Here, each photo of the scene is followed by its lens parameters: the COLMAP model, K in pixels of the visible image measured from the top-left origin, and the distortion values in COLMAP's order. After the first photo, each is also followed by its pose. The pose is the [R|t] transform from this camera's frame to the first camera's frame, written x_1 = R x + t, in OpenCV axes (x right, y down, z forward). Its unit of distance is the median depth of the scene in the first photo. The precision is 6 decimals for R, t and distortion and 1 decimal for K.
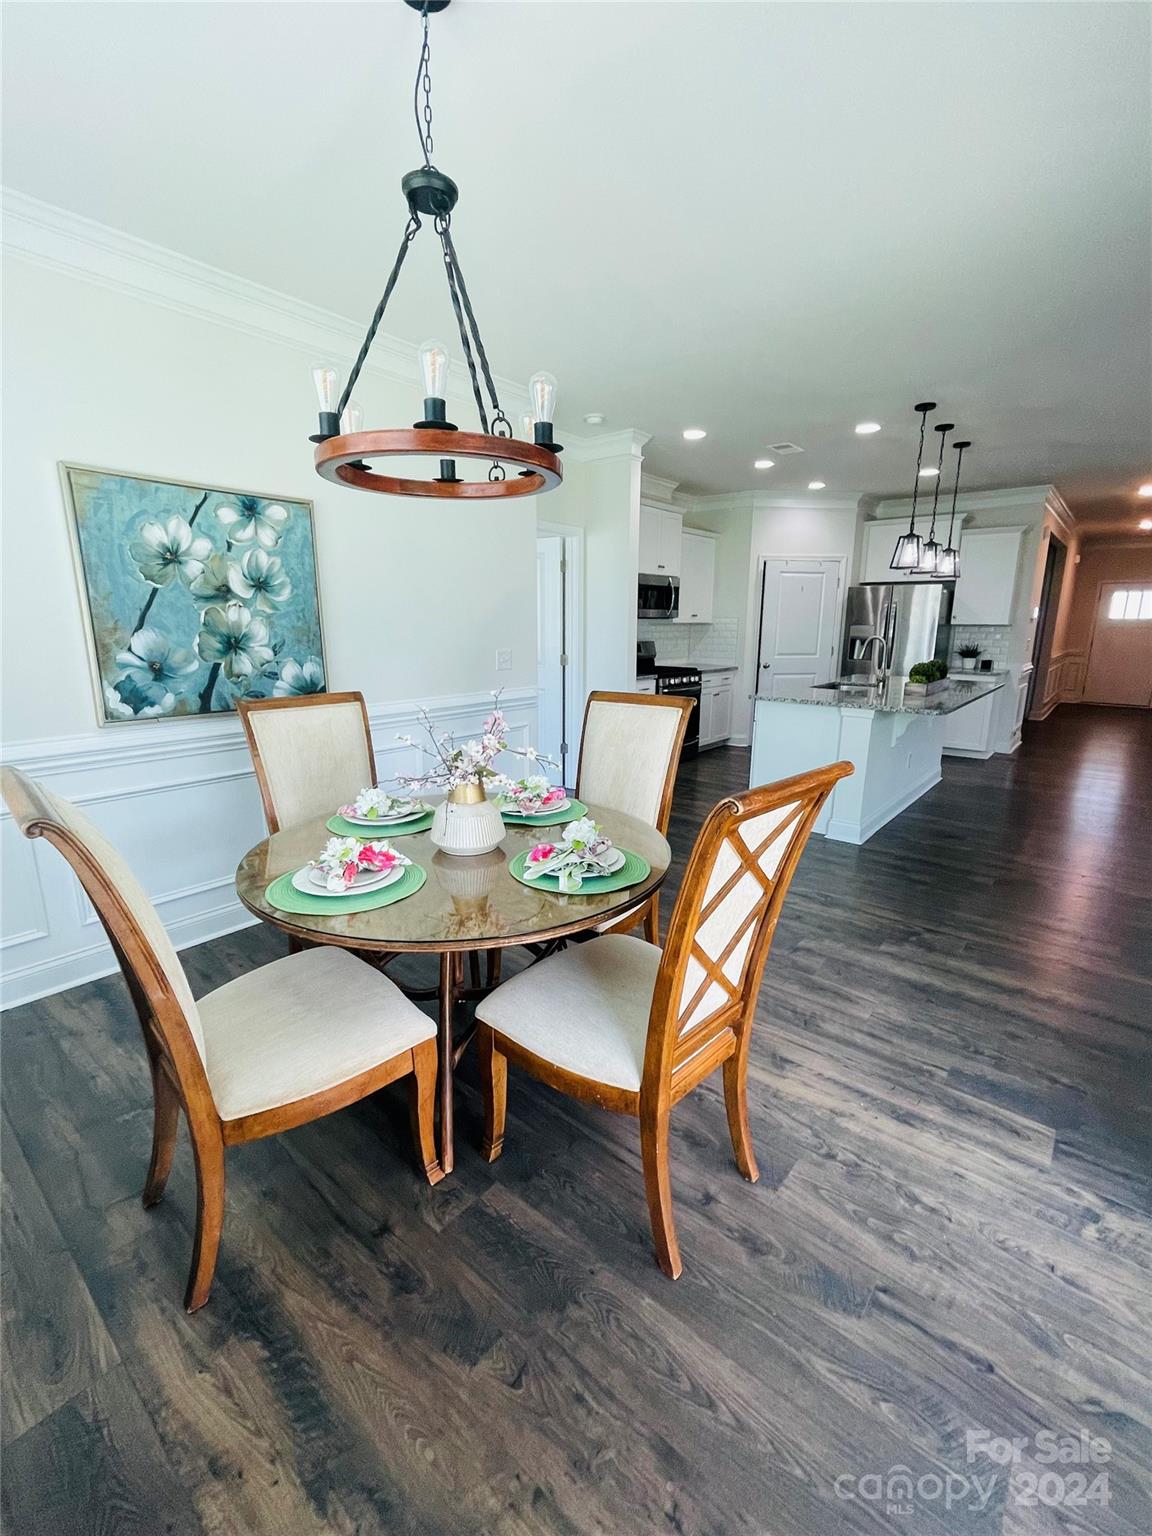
lens RADIAL K [[657.4, 0, 577.3], [0, 657.4, 763.0], [0, 0, 1]] dist [-0.003615, -0.000268]
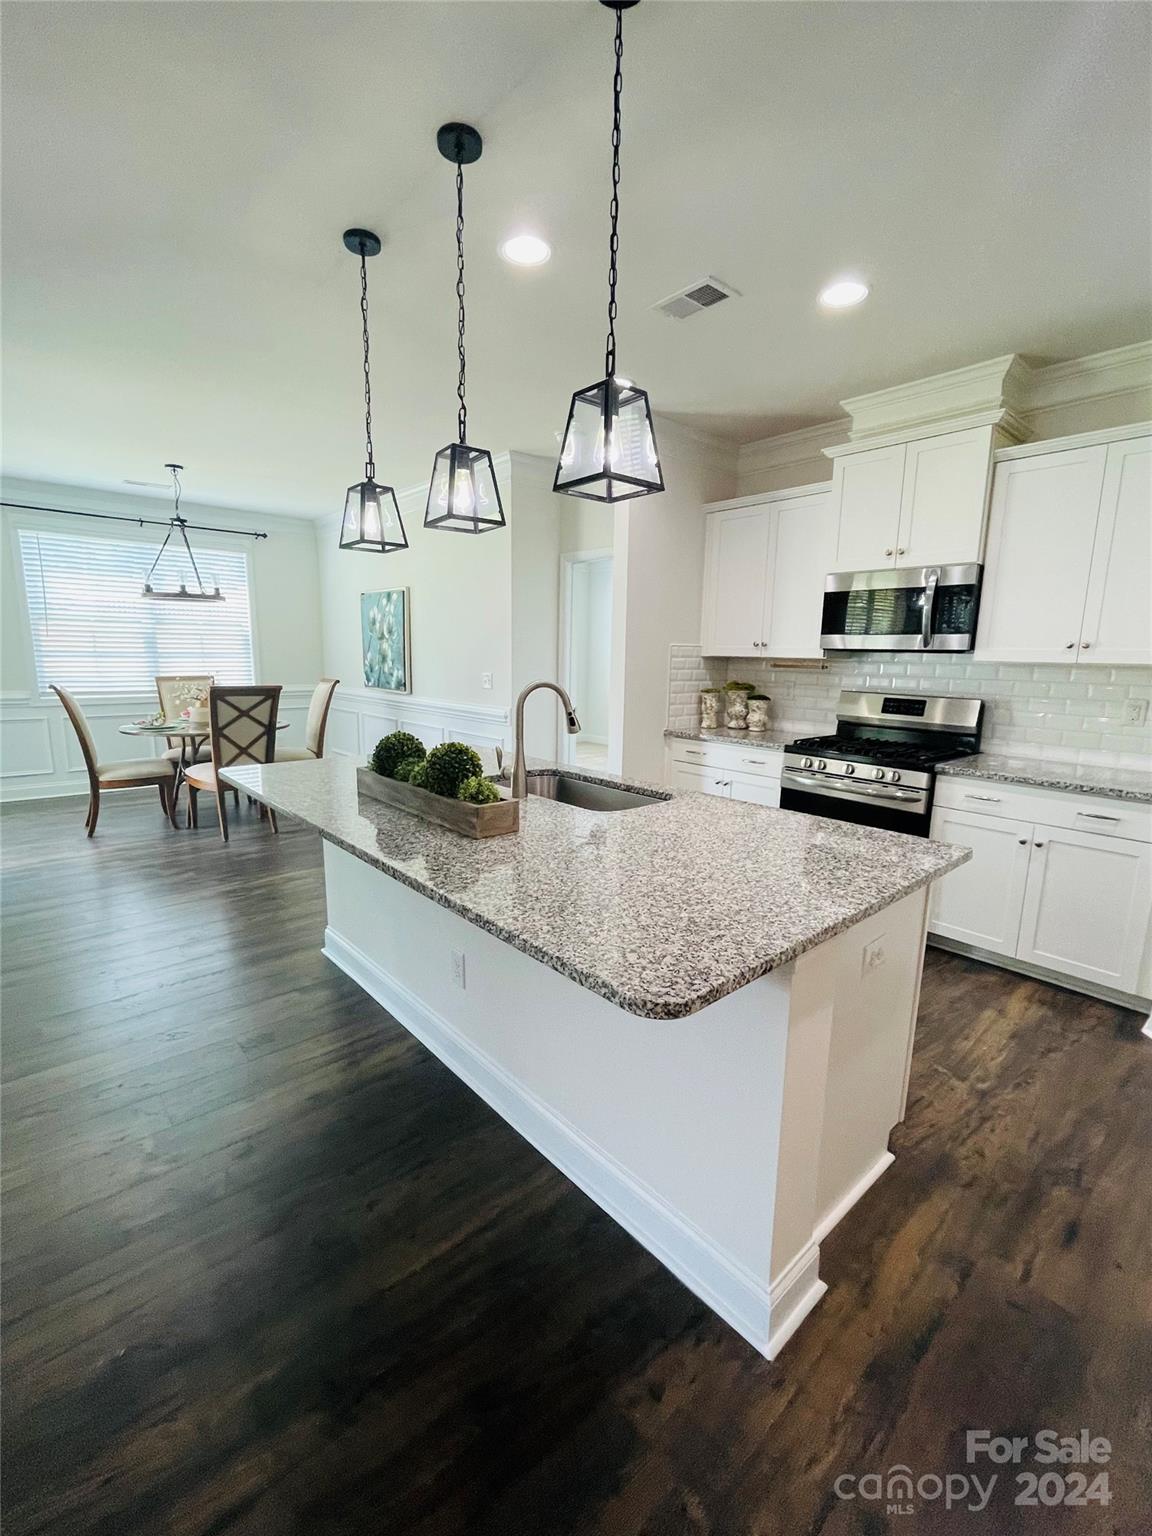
lens RADIAL K [[657.4, 0, 572.9], [0, 657.4, 767.6], [0, 0, 1]] dist [-0.003615, -0.000268]
pose [[-0.156491, 0.163599, -0.974036, 1.630407], [-0.230224, 0.952978, 0.197050, -0.424427], [0.960472, 0.255083, -0.111468, 1.997636]]
